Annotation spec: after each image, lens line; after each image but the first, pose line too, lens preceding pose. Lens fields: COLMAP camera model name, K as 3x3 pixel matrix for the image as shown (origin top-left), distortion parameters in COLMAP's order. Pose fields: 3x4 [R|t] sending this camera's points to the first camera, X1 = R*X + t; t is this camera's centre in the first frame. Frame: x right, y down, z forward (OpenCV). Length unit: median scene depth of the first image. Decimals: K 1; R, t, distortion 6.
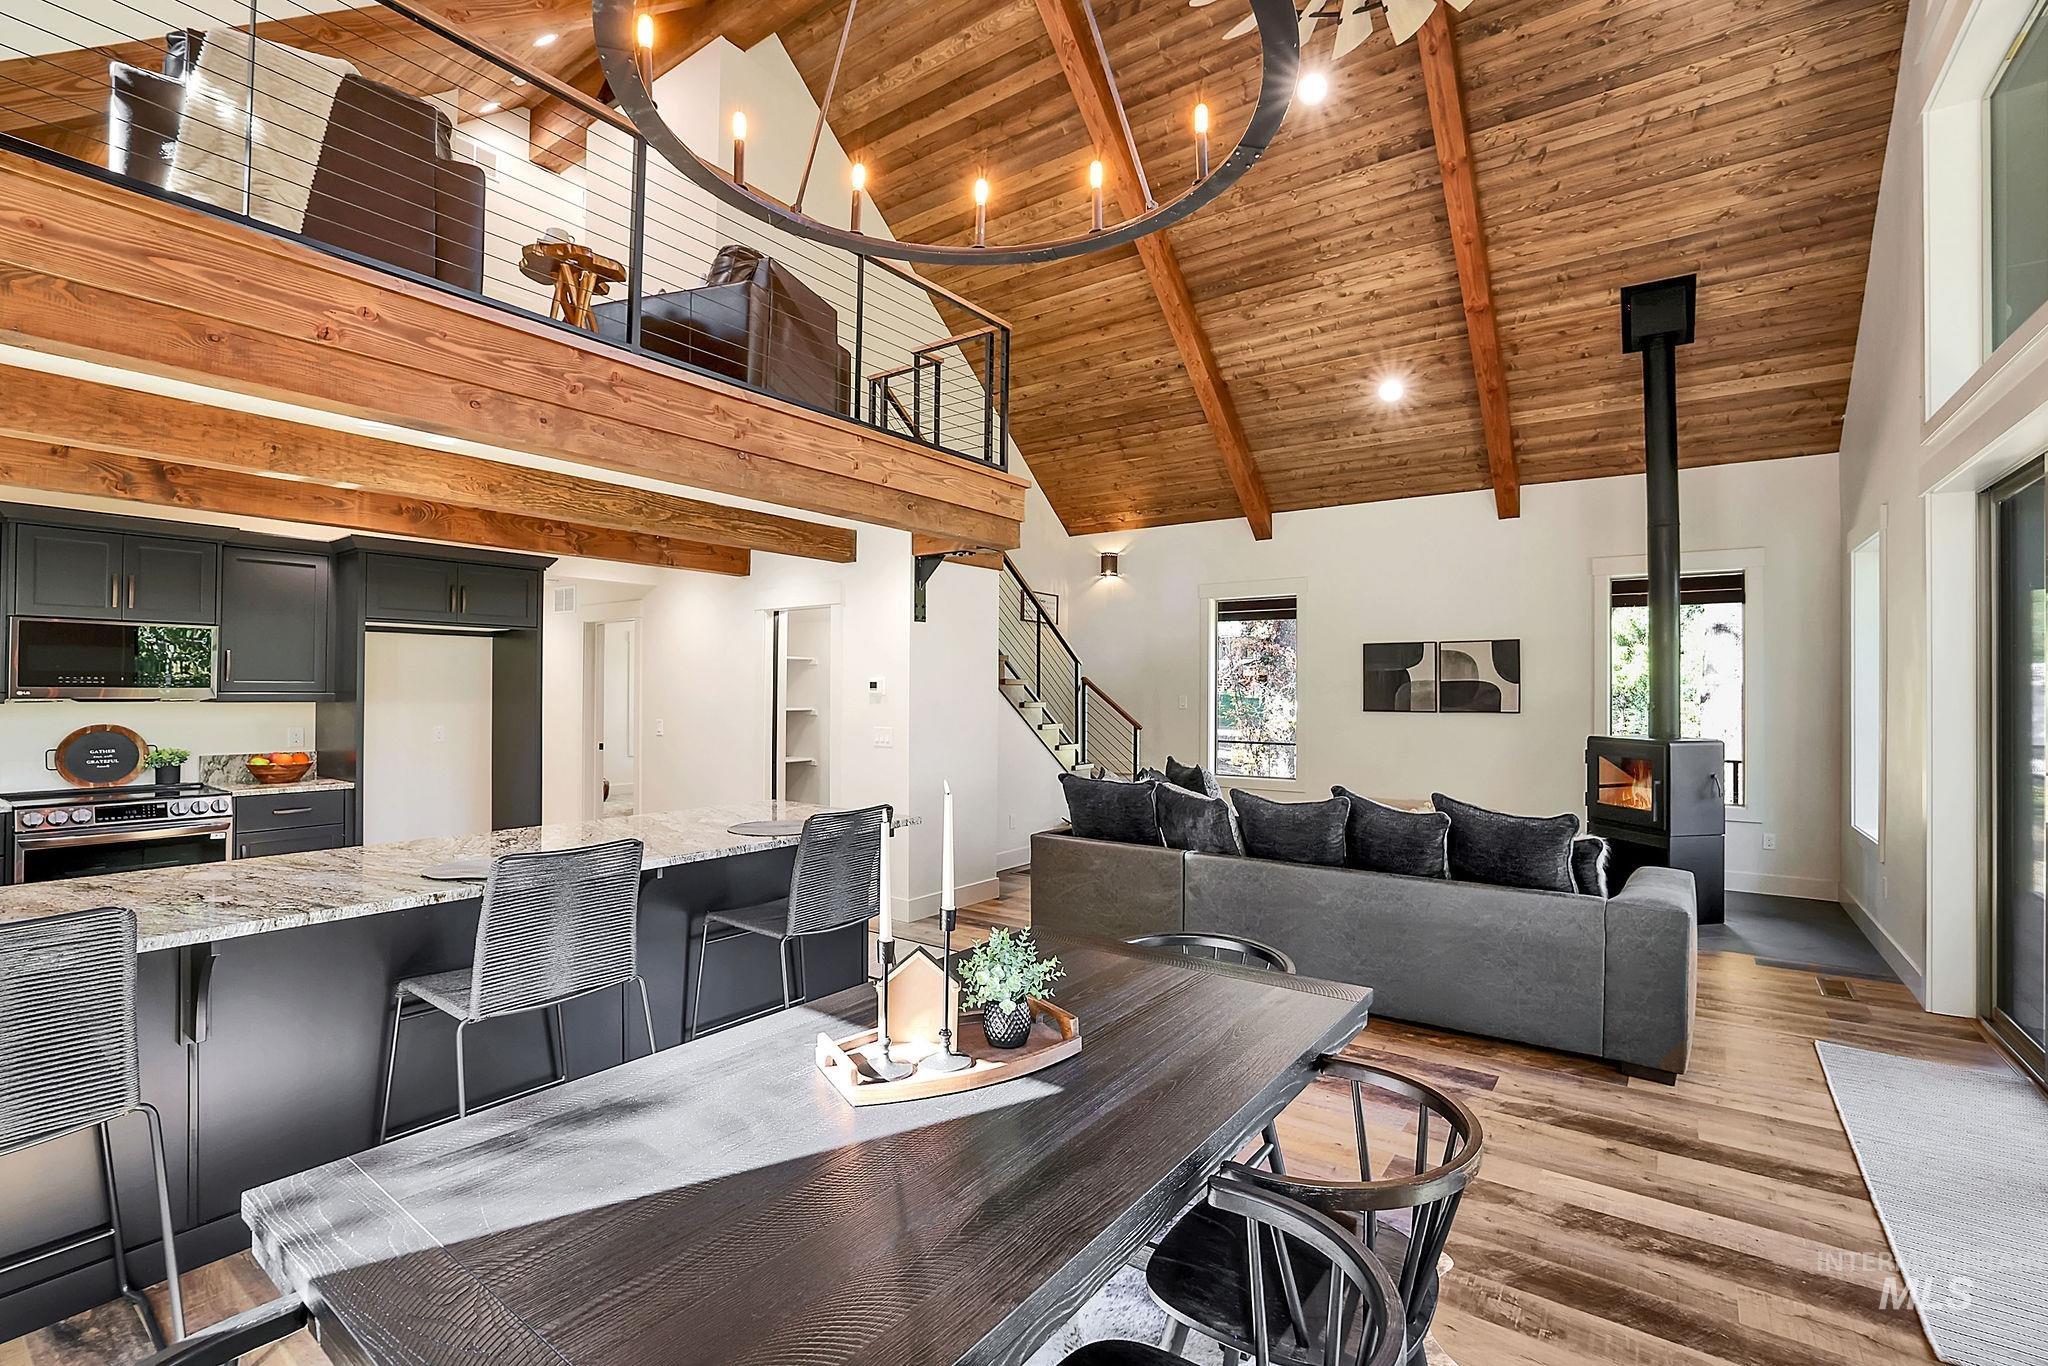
lens RADIAL K [[908.7, 0, 1011.2], [0, 908.7, 674.0], [0, 0, 1]] dist [-0.014281, 0.005194]
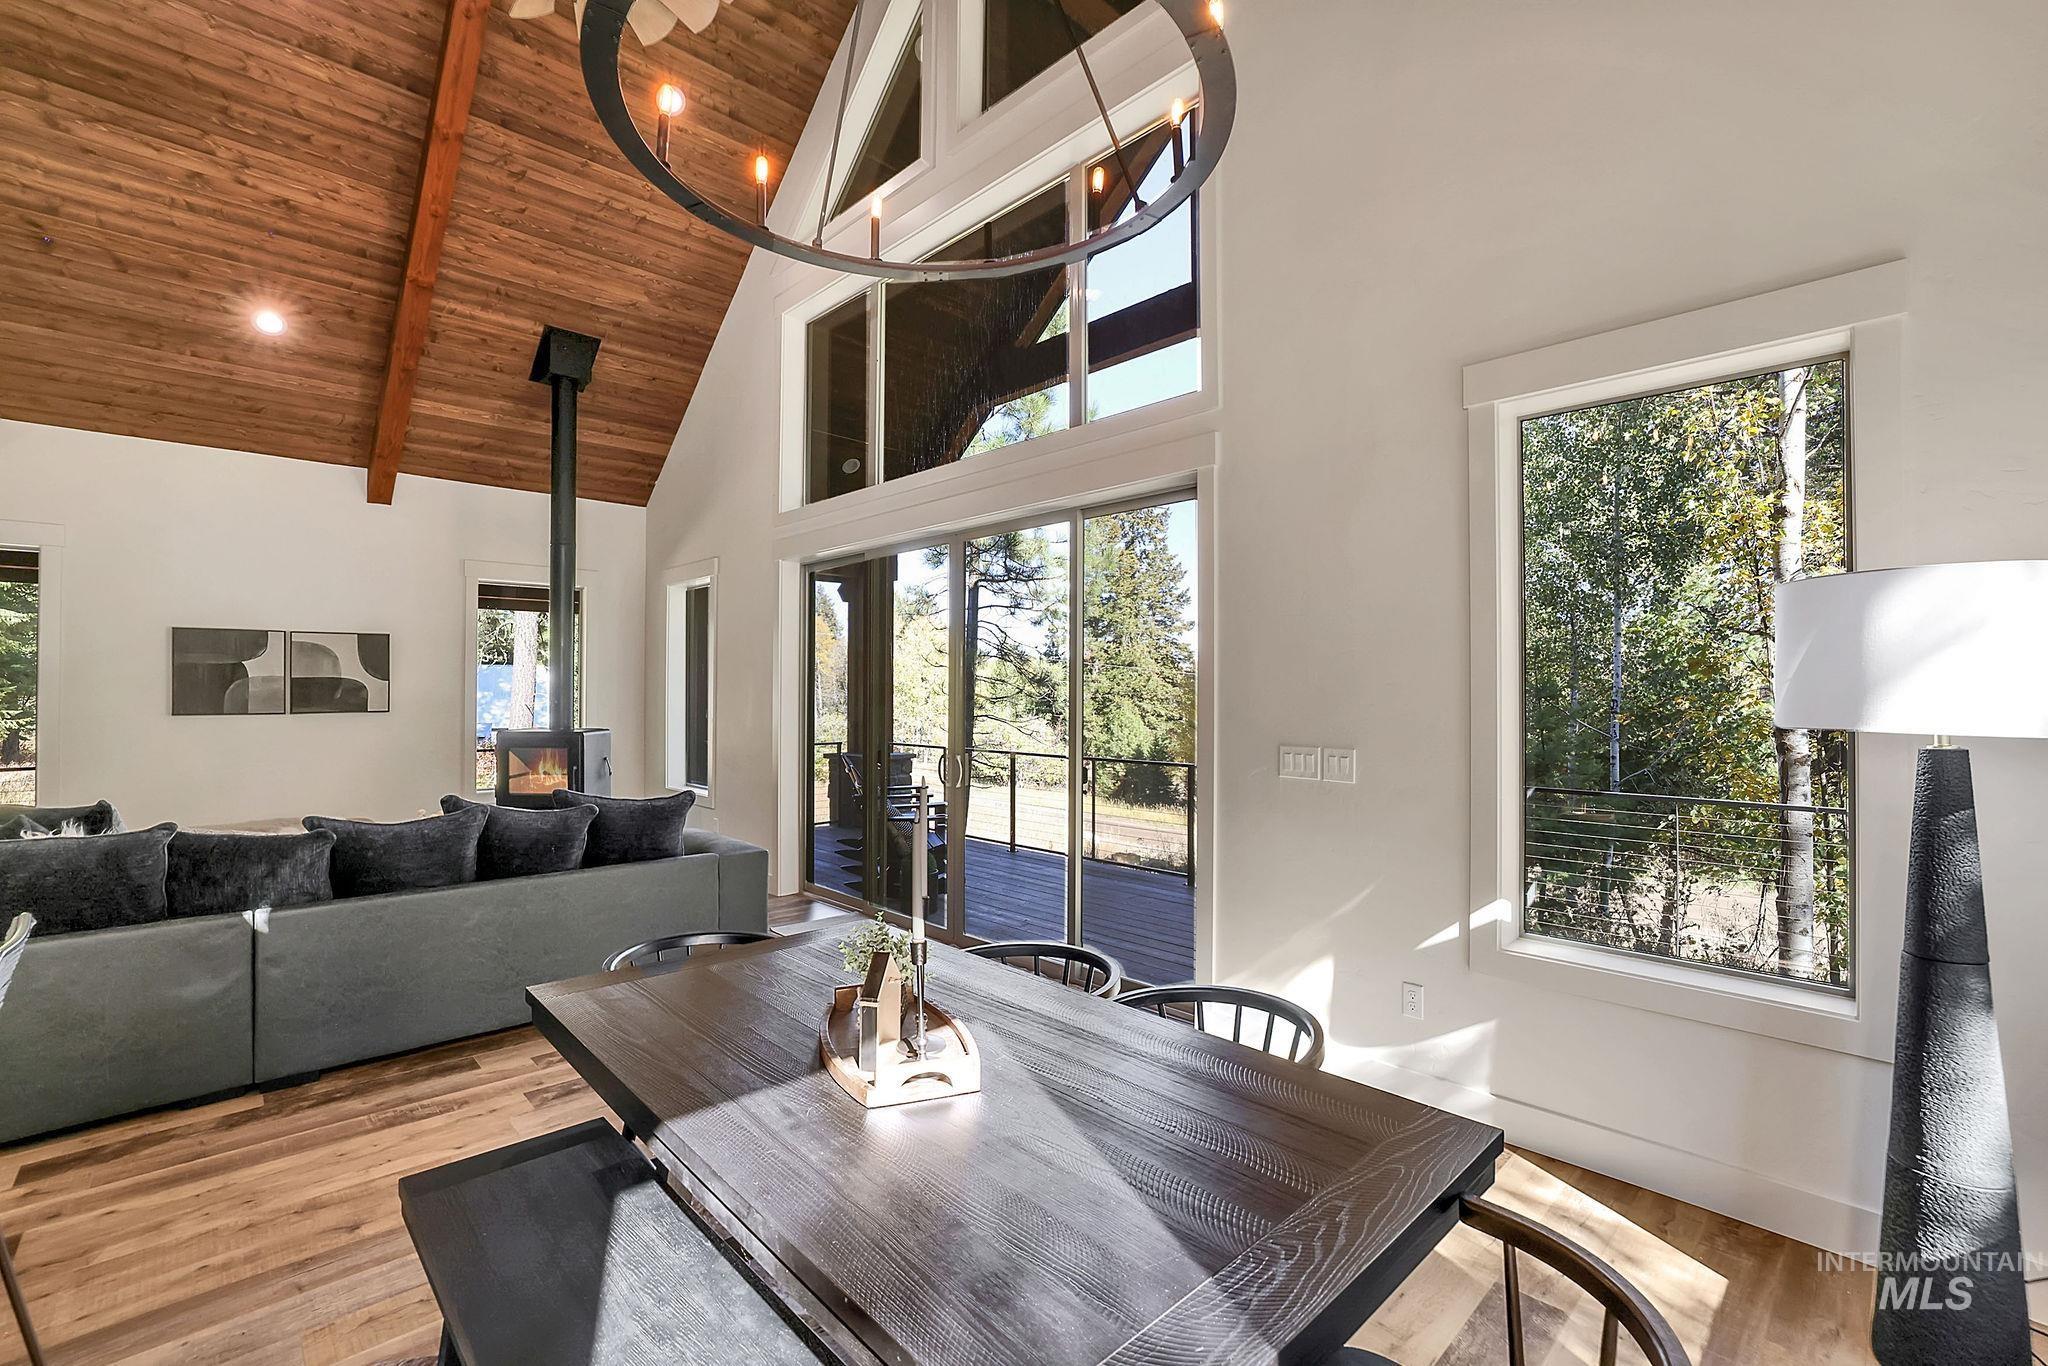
lens RADIAL K [[908.7, 0, 1043.2], [0, 908.7, 678.8], [0, 0, 1]] dist [-0.014281, 0.005194]
pose [[0.174176, 0.008821, 0.984675, -0.272844], [-0.015040, 0.999867, -0.006297, 0.004672], [-0.984600, -0.013712, 0.174285, 0.175856]]
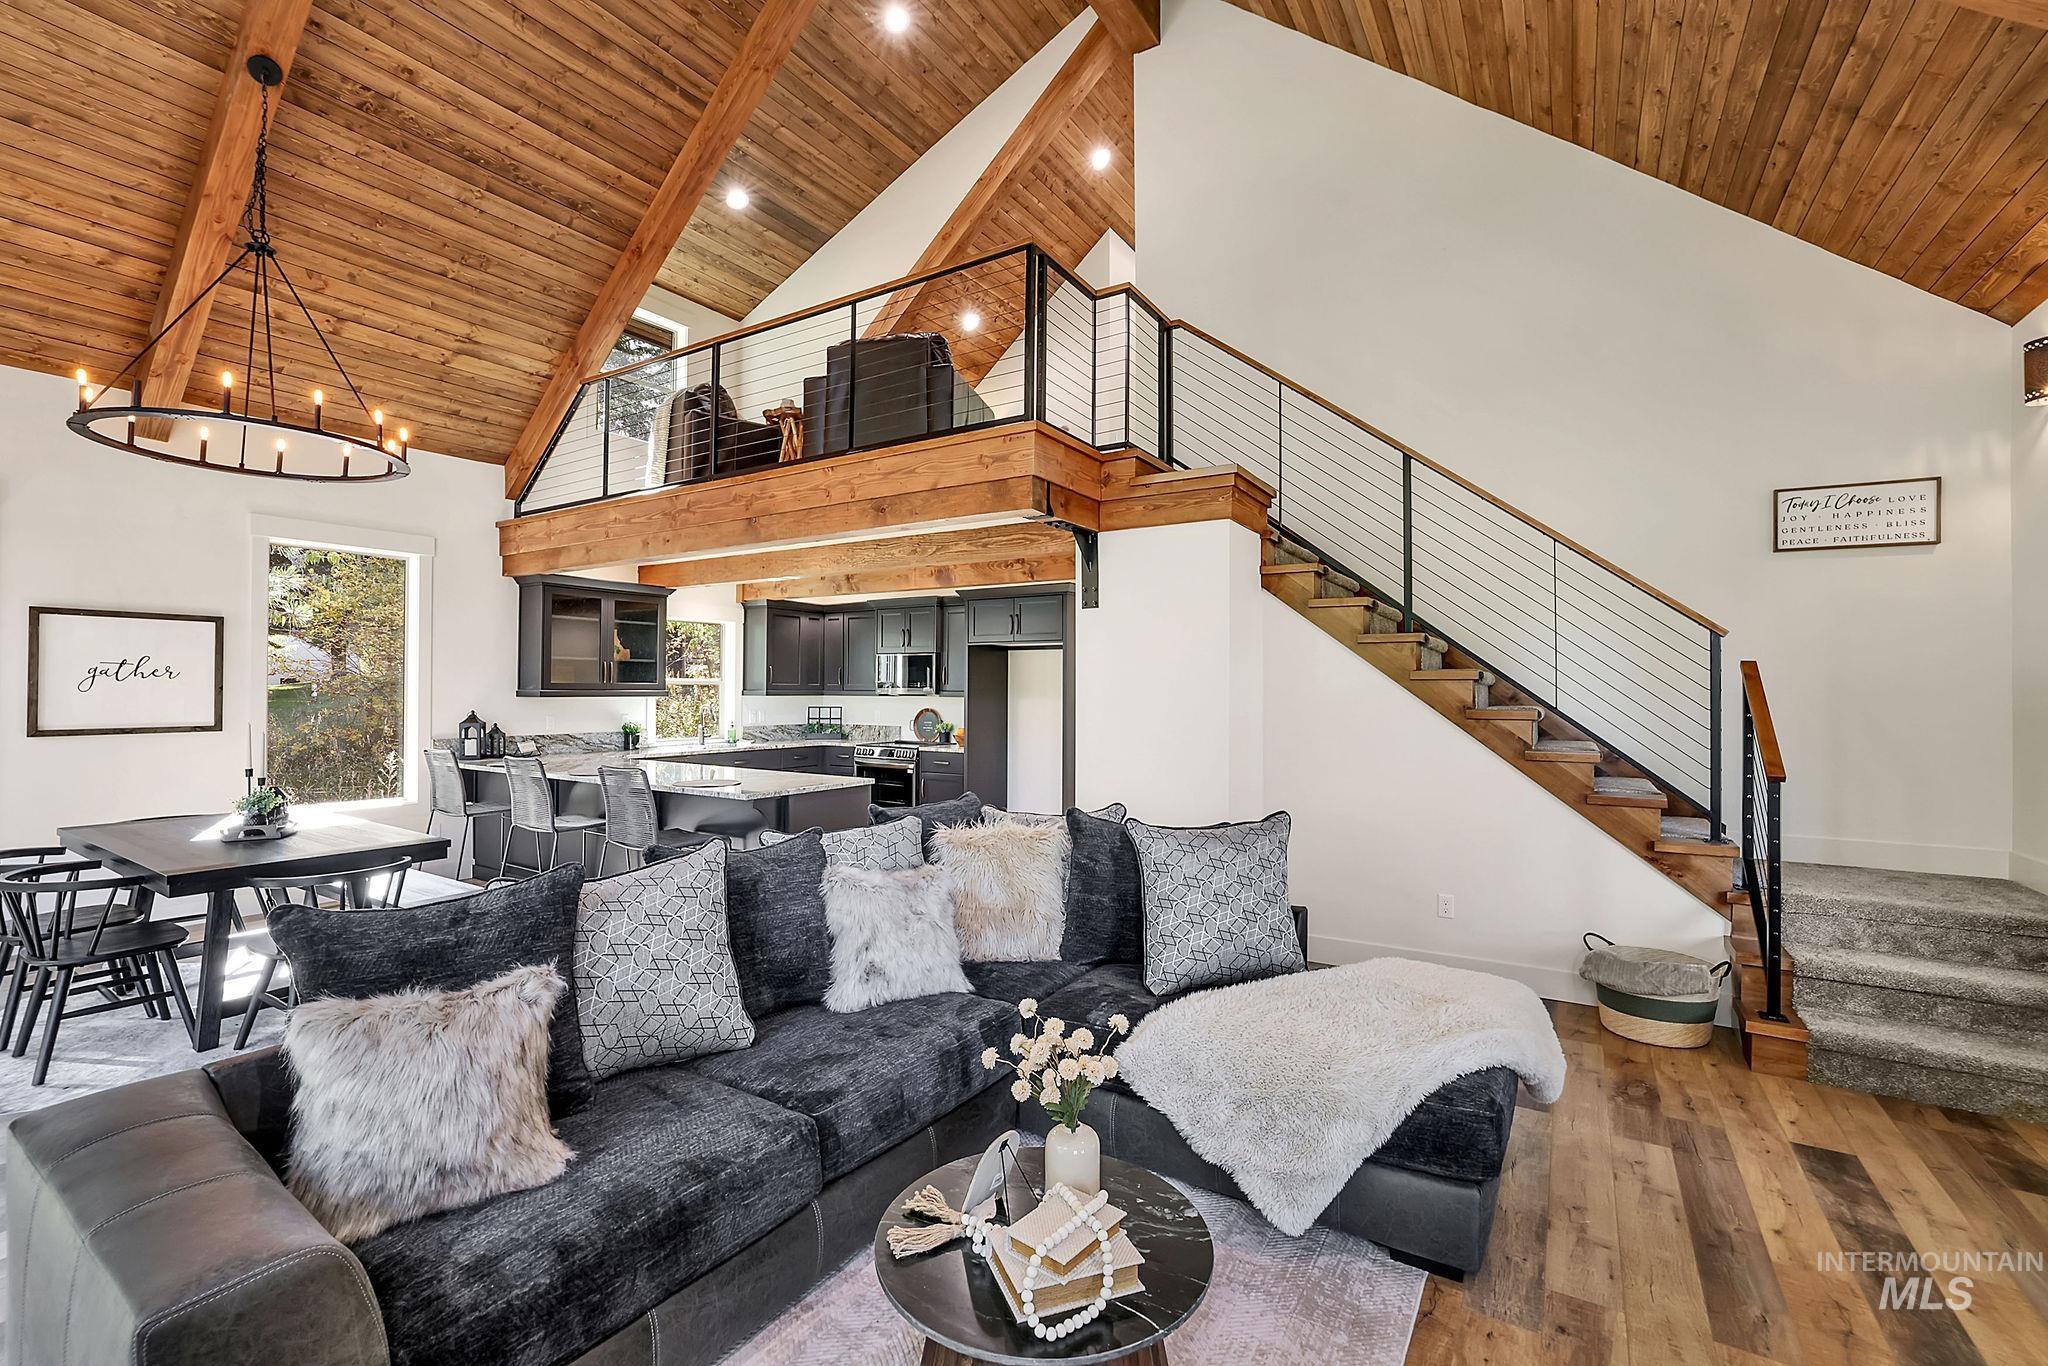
lens RADIAL K [[891.9, 0, 1040.4], [0, 891.9, 671.1], [0, 0, 1]] dist [0.005696, 0.003100]
pose [[0.115764, -0.024810, -0.992967, 0.622531], [0.014583, 0.999623, -0.023276, 0.017438], [0.993170, -0.011786, 0.116082, 0.734275]]
